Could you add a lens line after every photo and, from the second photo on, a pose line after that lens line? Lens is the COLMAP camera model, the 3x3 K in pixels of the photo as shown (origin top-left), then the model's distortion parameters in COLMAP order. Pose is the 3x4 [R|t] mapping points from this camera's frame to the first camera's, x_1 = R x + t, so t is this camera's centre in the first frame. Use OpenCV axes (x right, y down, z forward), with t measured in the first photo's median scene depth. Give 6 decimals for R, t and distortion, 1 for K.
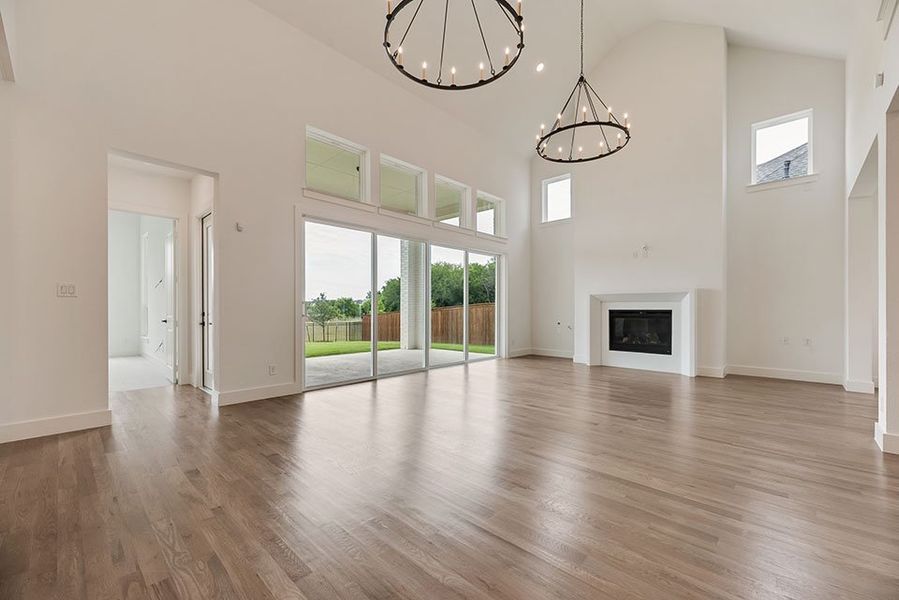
lens RADIAL K [[364.6, 0, 449.5], [0, 364.6, 300.0], [0, 0, 1]] dist [0.000235, 0.000074]
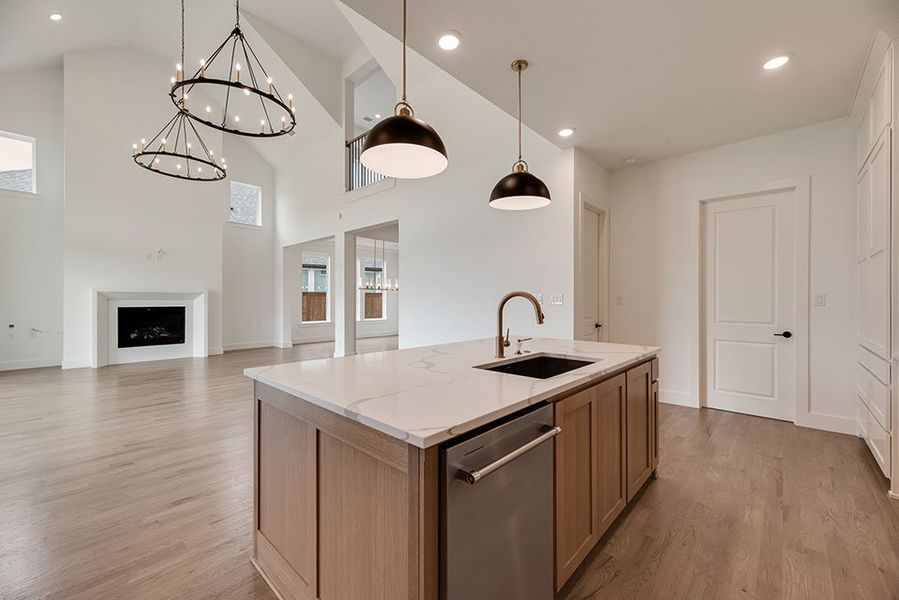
lens RADIAL K [[364.6, 0, 449.5], [0, 364.6, 300.0], [0, 0, 1]] dist [0.000235, 0.000074]
pose [[-0.010566, -0.003239, 0.999939, -0.628962], [-0.028655, 0.999585, 0.002935, -0.024630], [-0.999534, -0.028622, -0.010655, 0.121658]]
